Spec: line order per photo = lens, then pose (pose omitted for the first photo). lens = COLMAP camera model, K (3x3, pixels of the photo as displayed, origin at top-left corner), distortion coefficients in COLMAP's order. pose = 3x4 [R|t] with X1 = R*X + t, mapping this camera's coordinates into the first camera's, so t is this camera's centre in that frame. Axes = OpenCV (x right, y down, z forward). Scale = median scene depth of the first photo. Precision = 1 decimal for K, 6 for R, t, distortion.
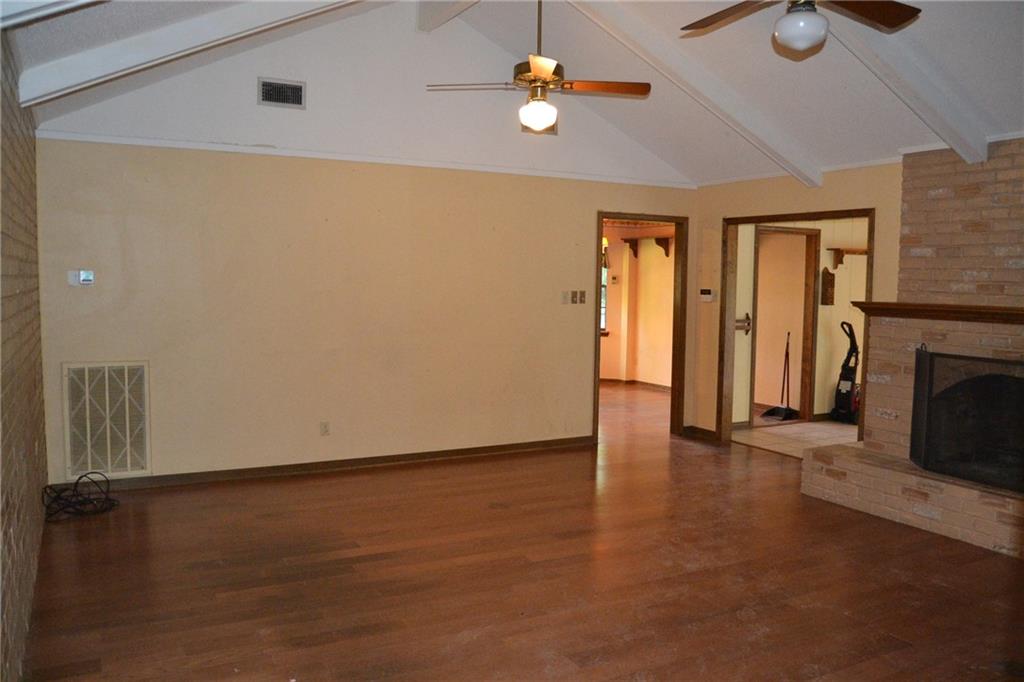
lens RADIAL K [[812.3, 0, 516.3], [0, 812.3, 346.5], [0, 0, 1]] dist [-0.107385, 0.046299]
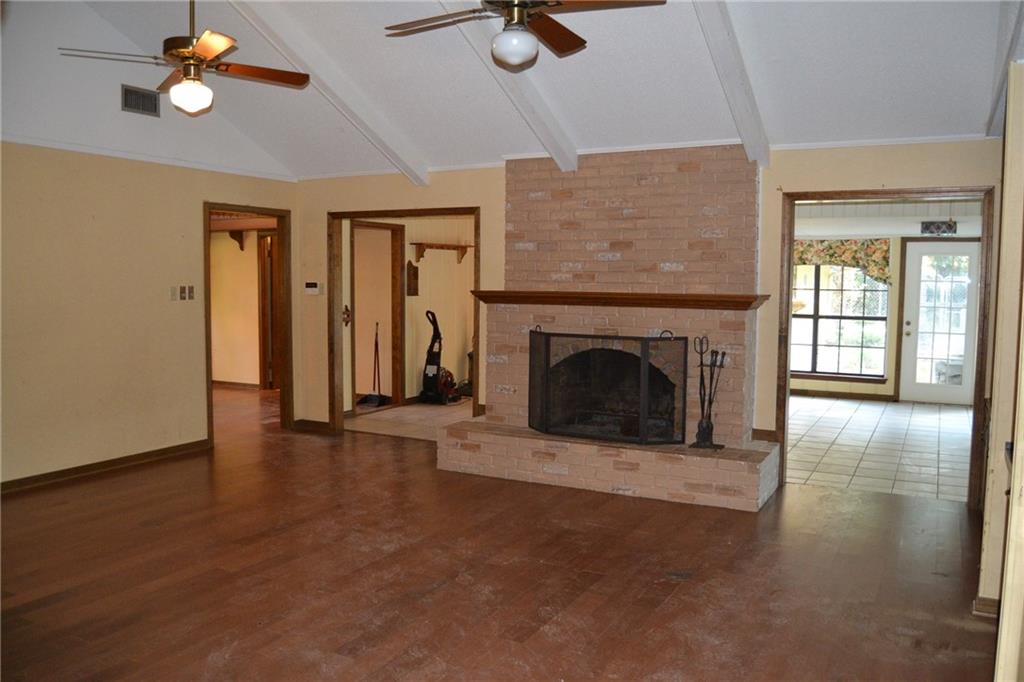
lens RADIAL K [[812.3, 0, 516.3], [0, 812.3, 346.5], [0, 0, 1]] dist [-0.107385, 0.046299]
pose [[0.829713, -0.051763, 0.555785, -0.158711], [0.048611, 0.998609, 0.020435, 0.000929], [-0.556070, 0.010062, 0.831075, 0.030909]]
